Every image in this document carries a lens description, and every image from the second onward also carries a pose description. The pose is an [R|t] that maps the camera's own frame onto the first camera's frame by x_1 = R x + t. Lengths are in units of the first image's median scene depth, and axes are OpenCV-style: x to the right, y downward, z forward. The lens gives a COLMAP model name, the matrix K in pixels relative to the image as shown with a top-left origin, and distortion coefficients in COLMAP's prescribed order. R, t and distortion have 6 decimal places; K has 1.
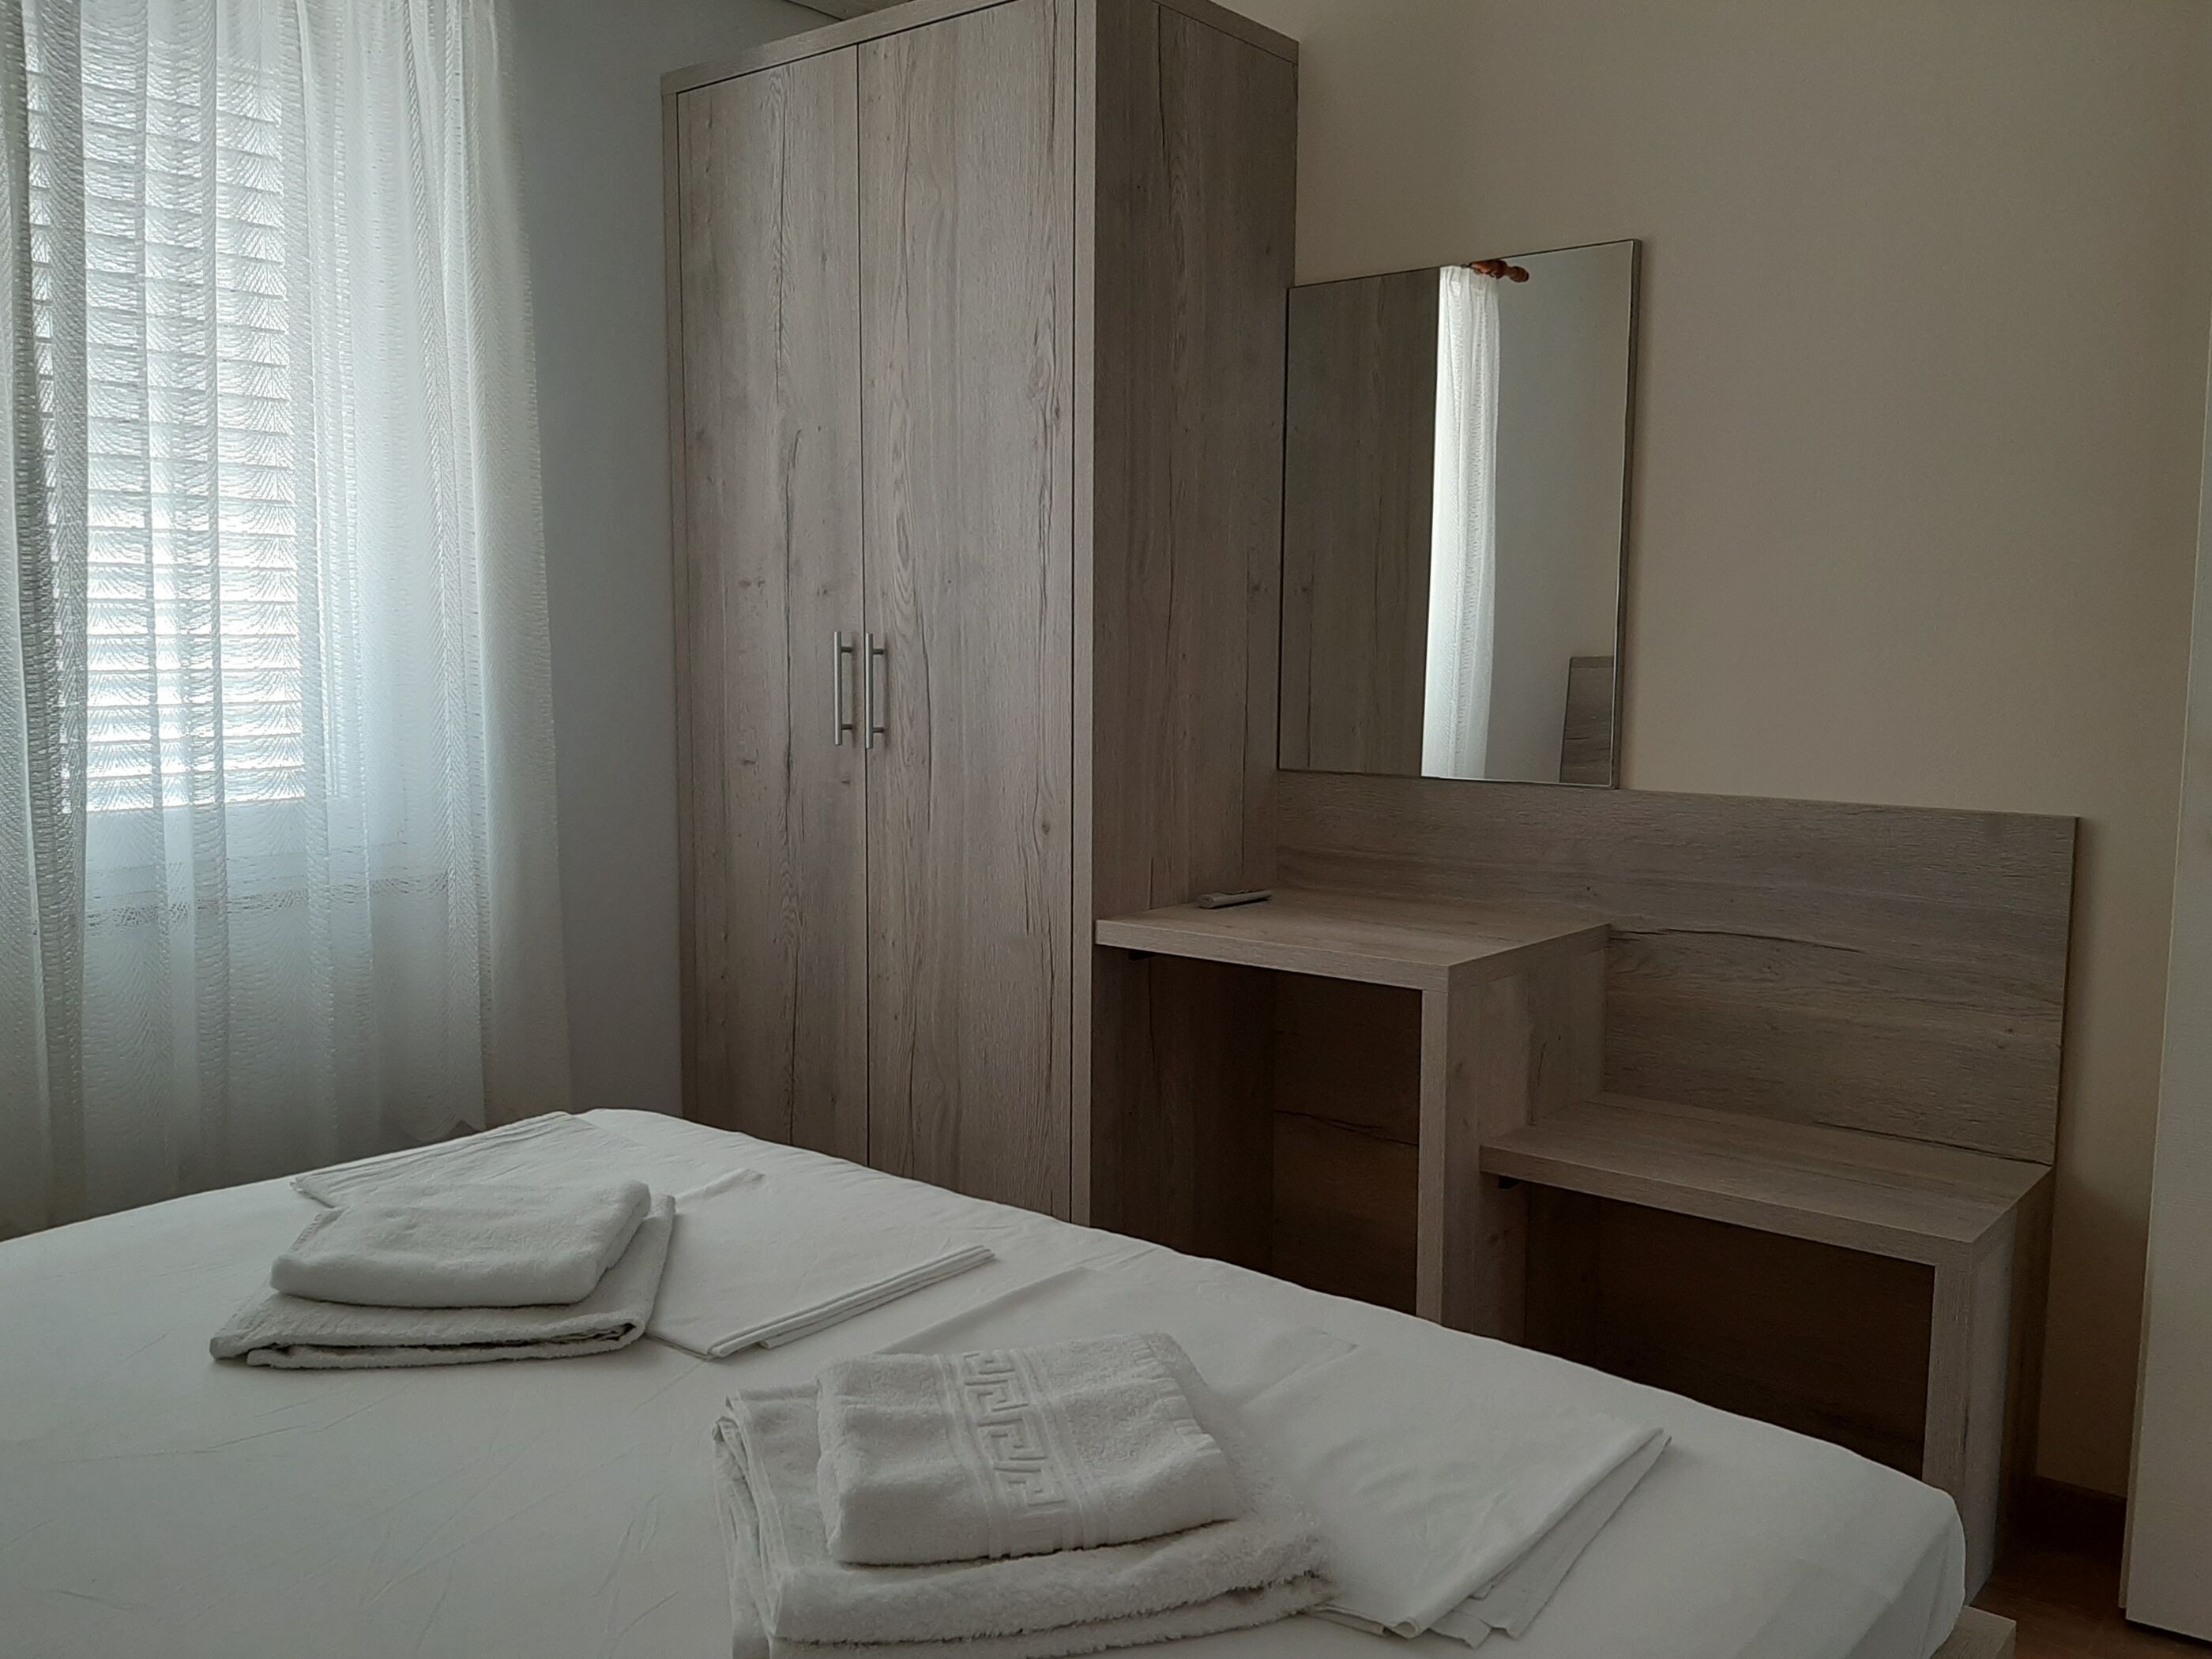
lens RADIAL K [[1820.9, 0, 1106.0], [0, 1820.9, 829.5], [0, 0, 1]] dist [0.002126, 0.000970]
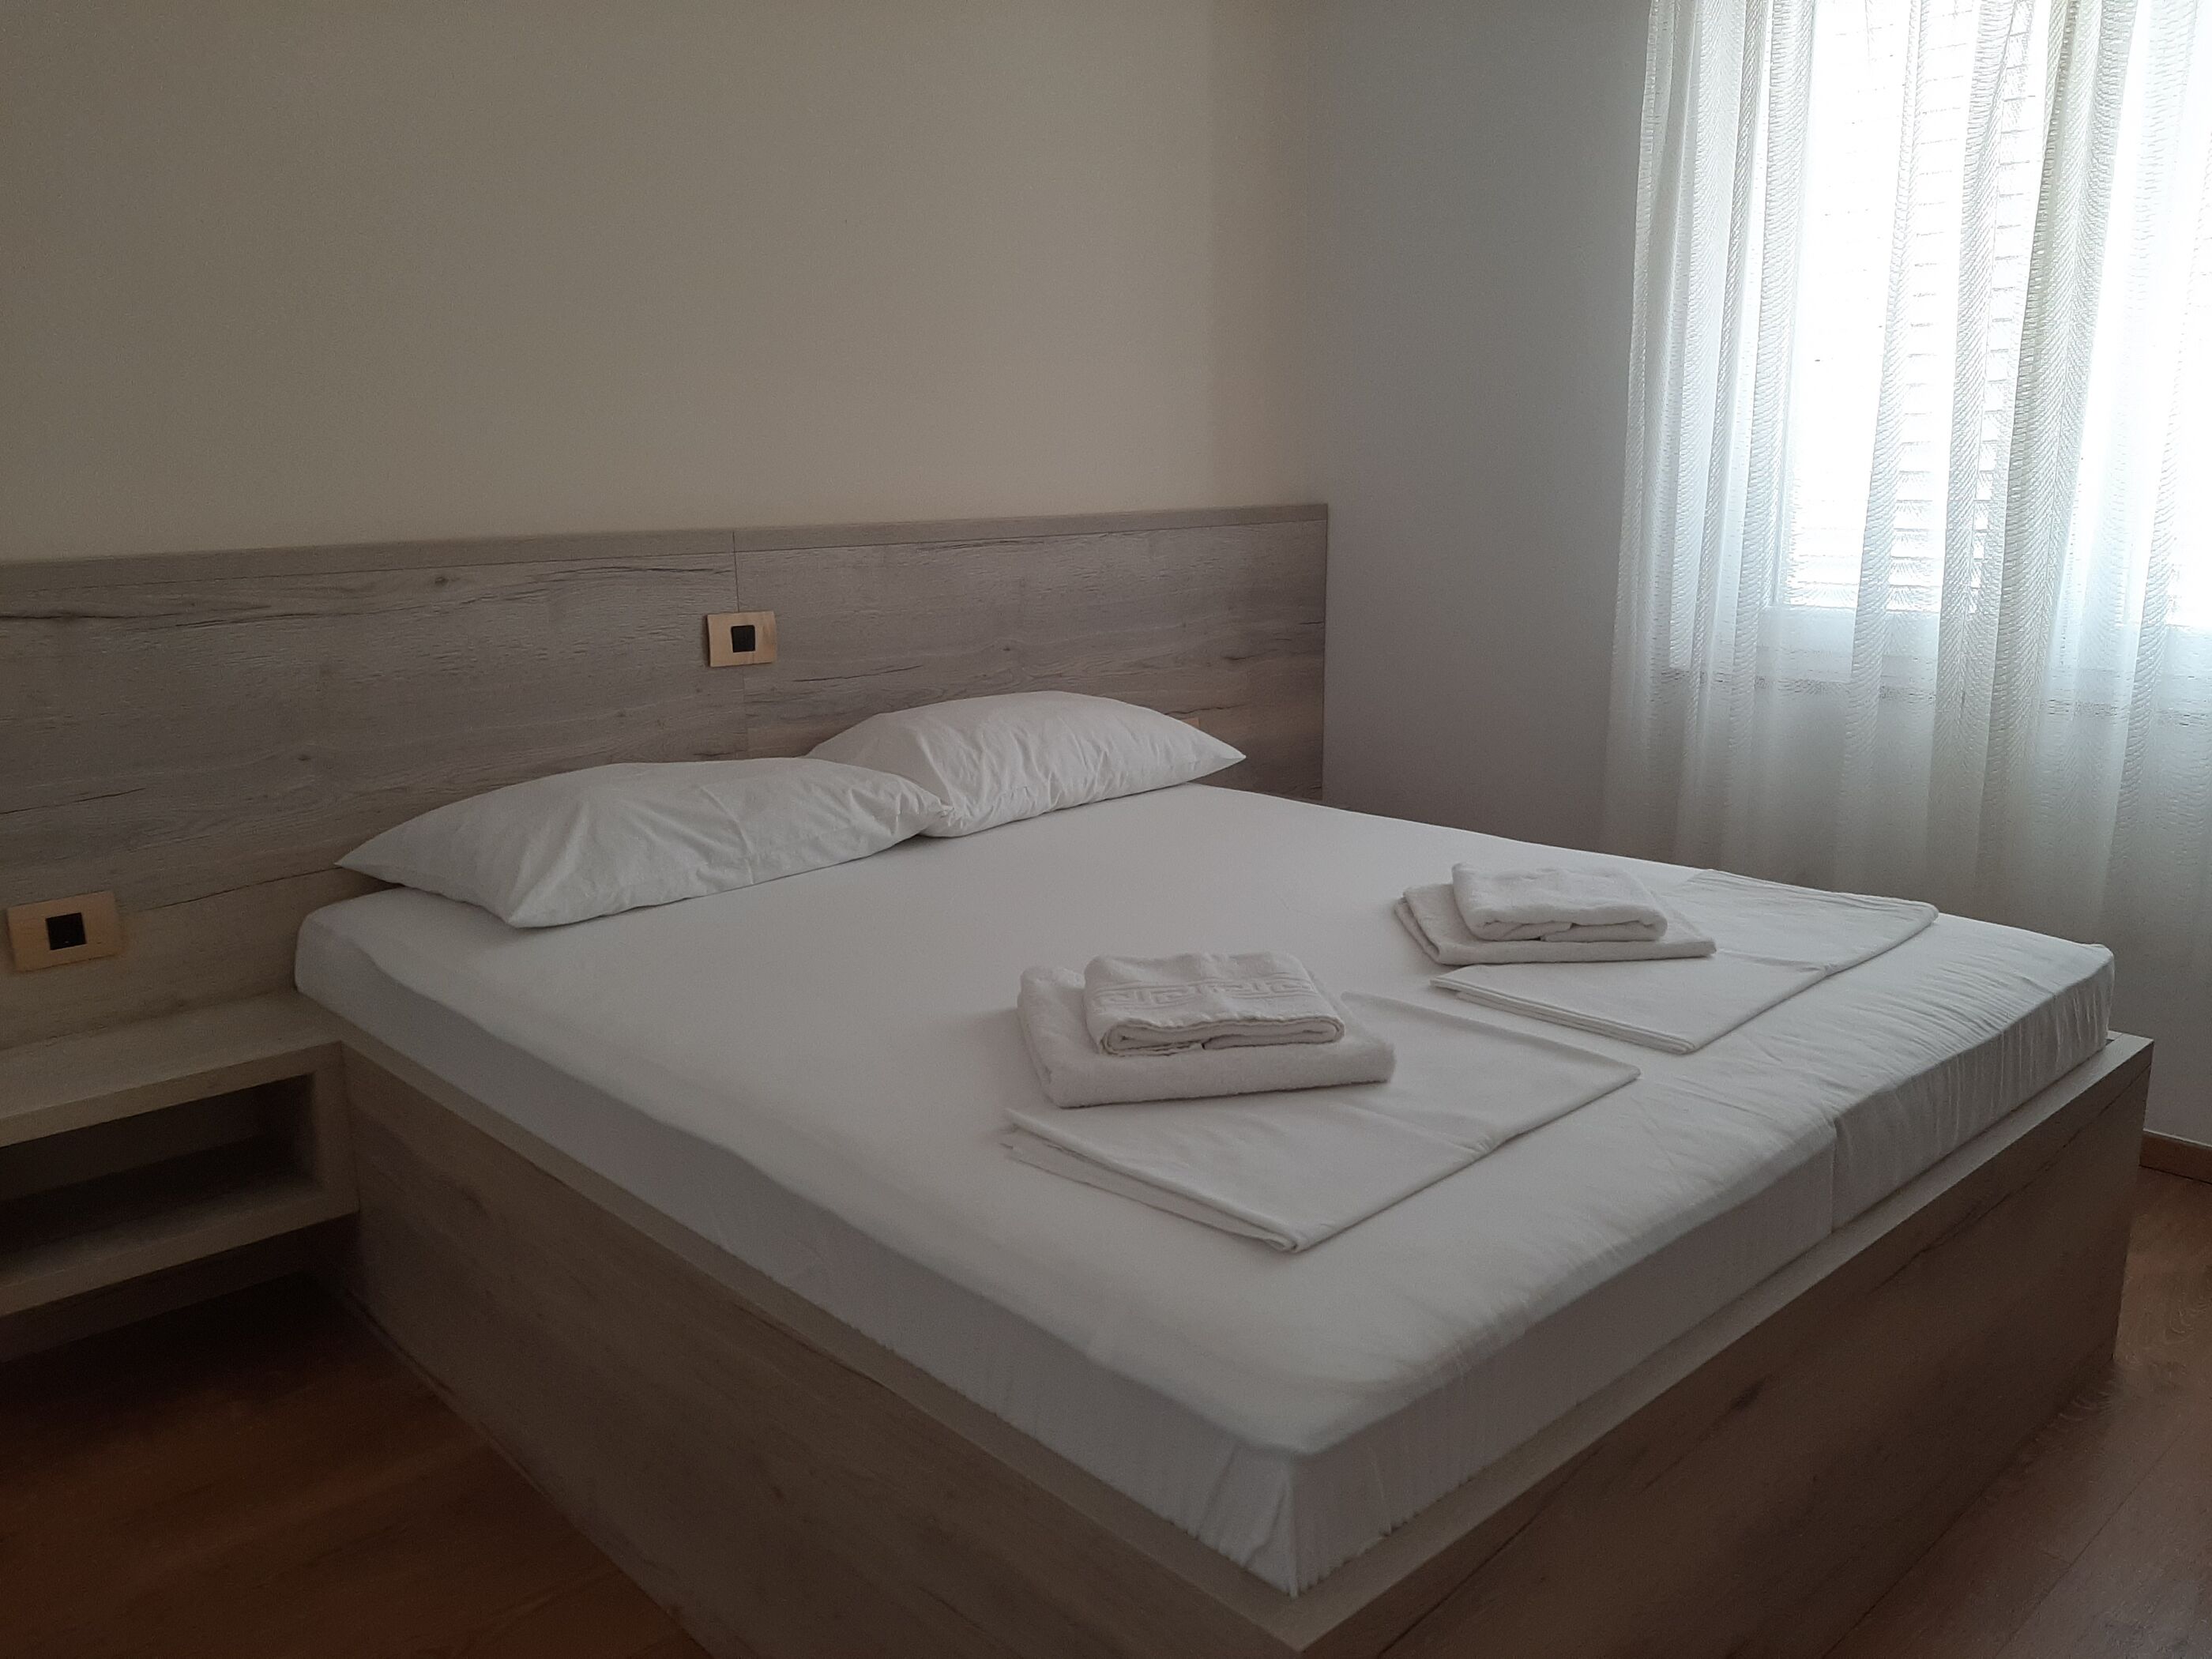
lens RADIAL K [[1820.9, 0, 1106.0], [0, 1820.9, 829.5], [0, 0, 1]] dist [0.002126, 0.000970]
pose [[-0.123494, 0.211742, -0.969492, 1.363128], [-0.103721, 0.968865, 0.224817, -0.148487], [0.986910, 0.128320, -0.097687, 0.985560]]
